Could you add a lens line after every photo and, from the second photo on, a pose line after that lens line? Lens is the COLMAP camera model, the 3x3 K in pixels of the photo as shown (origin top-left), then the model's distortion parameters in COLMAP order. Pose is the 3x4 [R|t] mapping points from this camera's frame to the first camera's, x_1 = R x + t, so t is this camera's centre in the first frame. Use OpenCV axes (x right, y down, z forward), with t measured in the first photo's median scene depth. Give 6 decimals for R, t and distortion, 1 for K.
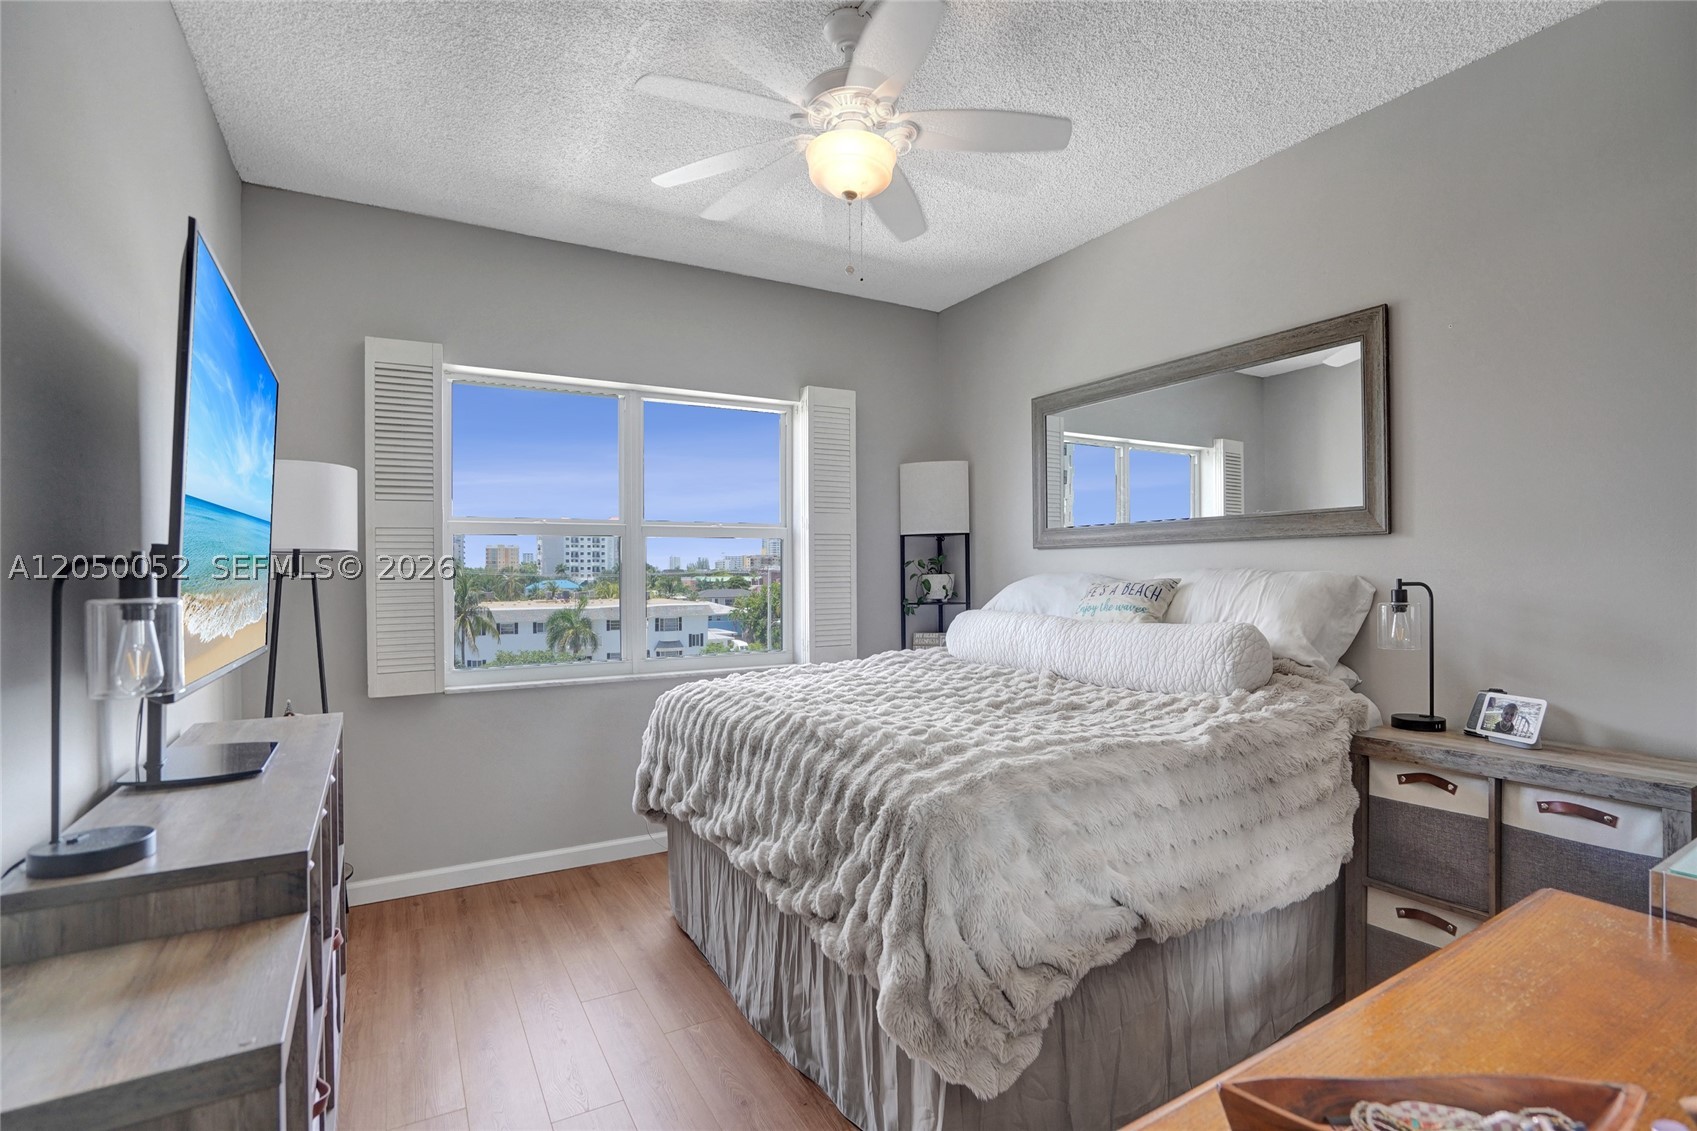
lens RADIAL K [[787.2, 0, 847.0], [0, 787.2, 579.7], [0, 0, 1]] dist [-0.052572, 0.017903]
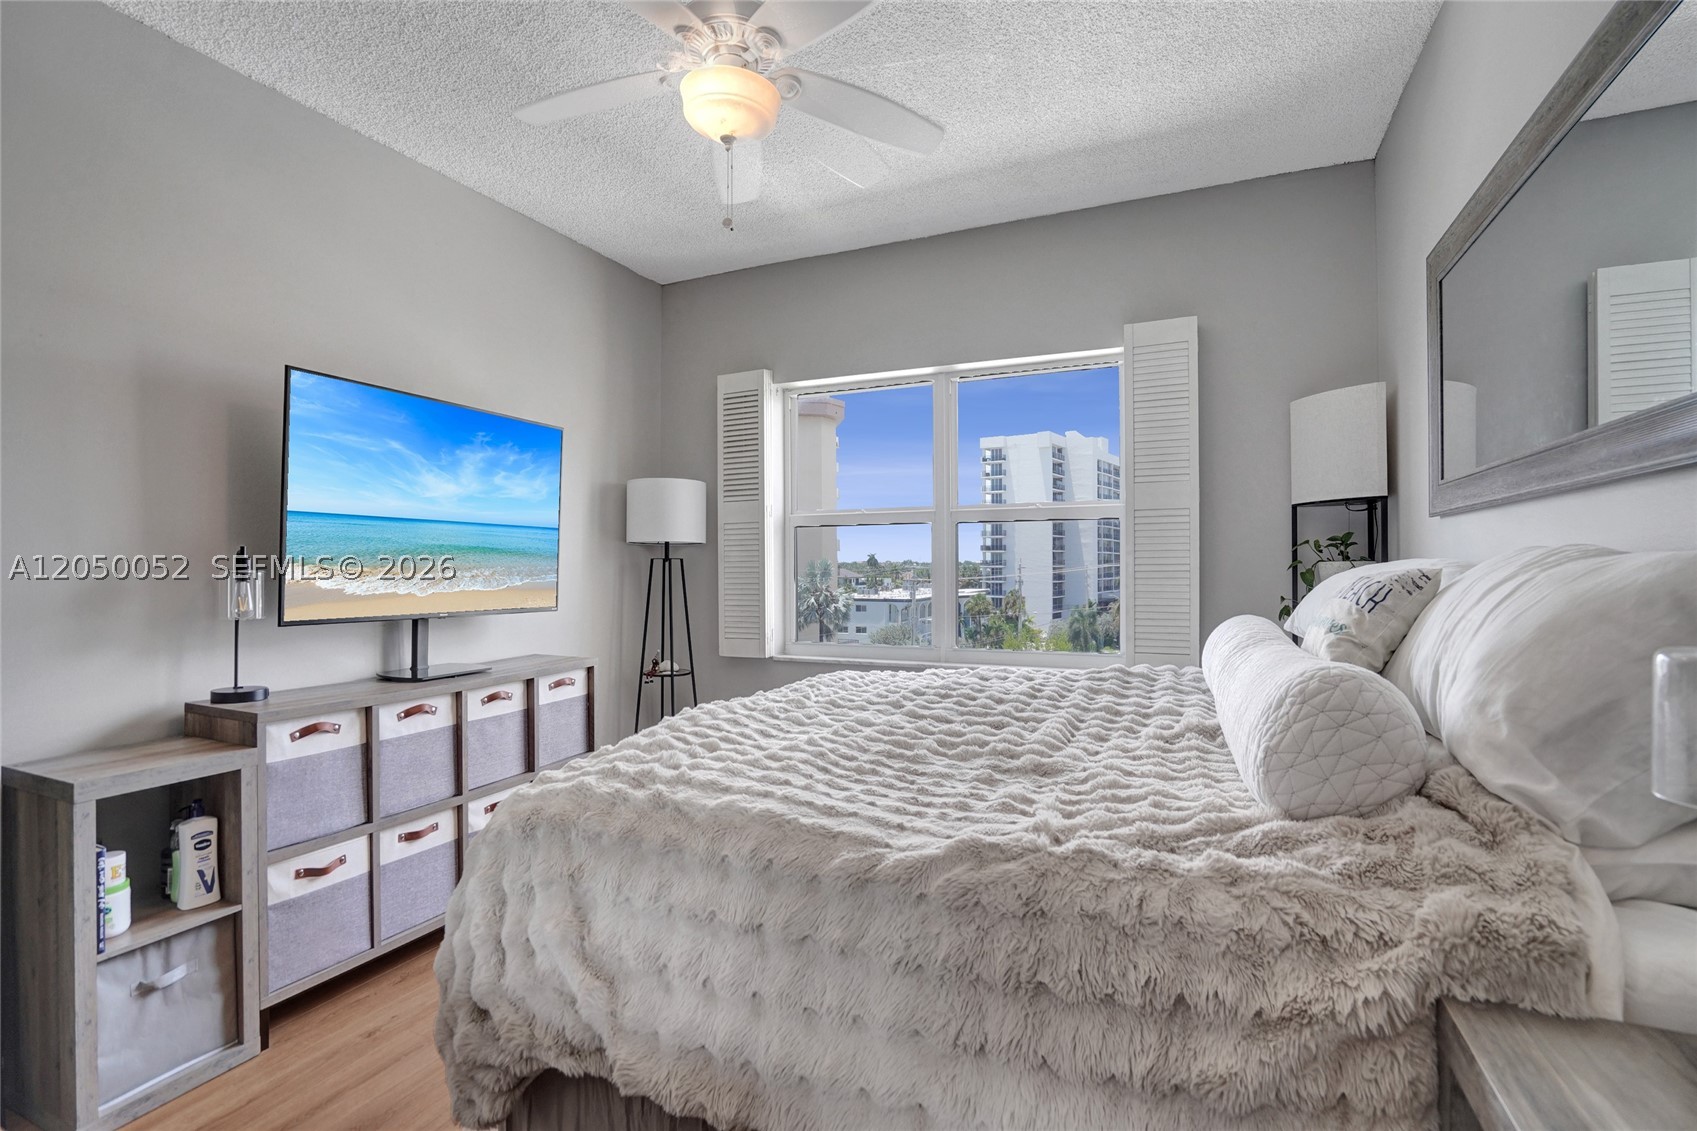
lens RADIAL K [[787.2, 0, 845.3], [0, 787.2, 569.3], [0, 0, 1]] dist [-0.052572, 0.017903]
pose [[0.581337, 0.010491, -0.813595, 0.551948], [-0.008319, 0.999941, 0.006949, -0.001627], [0.813620, 0.002729, 0.581390, 0.394120]]
